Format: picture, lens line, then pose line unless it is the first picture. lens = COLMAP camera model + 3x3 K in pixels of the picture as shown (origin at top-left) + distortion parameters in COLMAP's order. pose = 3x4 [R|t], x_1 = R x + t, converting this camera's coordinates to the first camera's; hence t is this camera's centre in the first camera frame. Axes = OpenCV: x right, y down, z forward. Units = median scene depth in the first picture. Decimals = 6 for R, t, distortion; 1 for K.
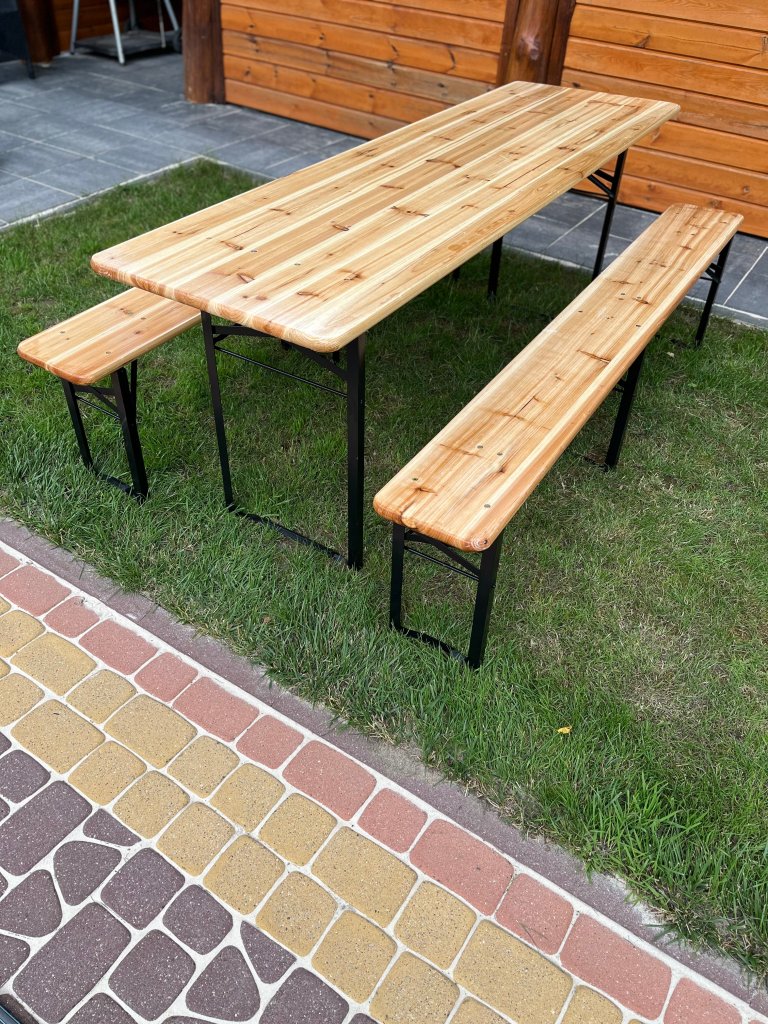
lens RADIAL K [[791.8, 0, 378.6], [0, 791.8, 520.1], [0, 0, 1]] dist [0.049878, -0.078785]
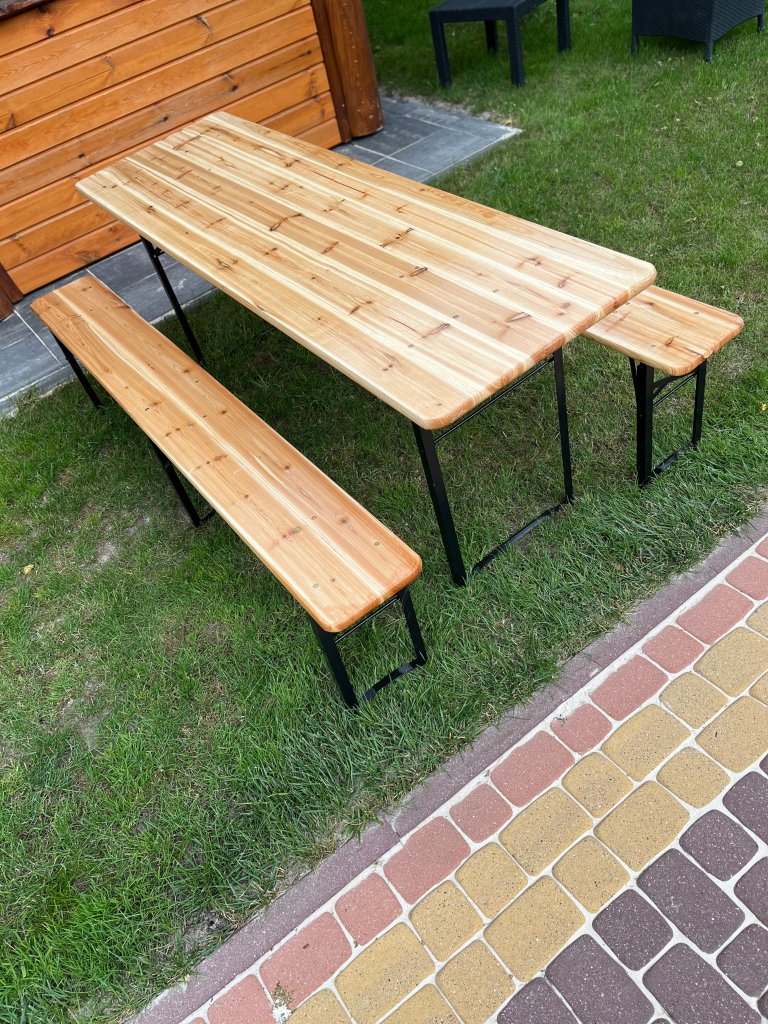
lens RADIAL K [[791.8, 0, 390.2], [0, 791.8, 511.8], [0, 0, 1]] dist [0.049878, -0.078785]
pose [[0.329283, -0.743038, 0.582639, -0.754121], [0.767875, 0.569814, 0.292711, -0.438661], [-0.549491, 0.351009, 0.758190, 0.290112]]
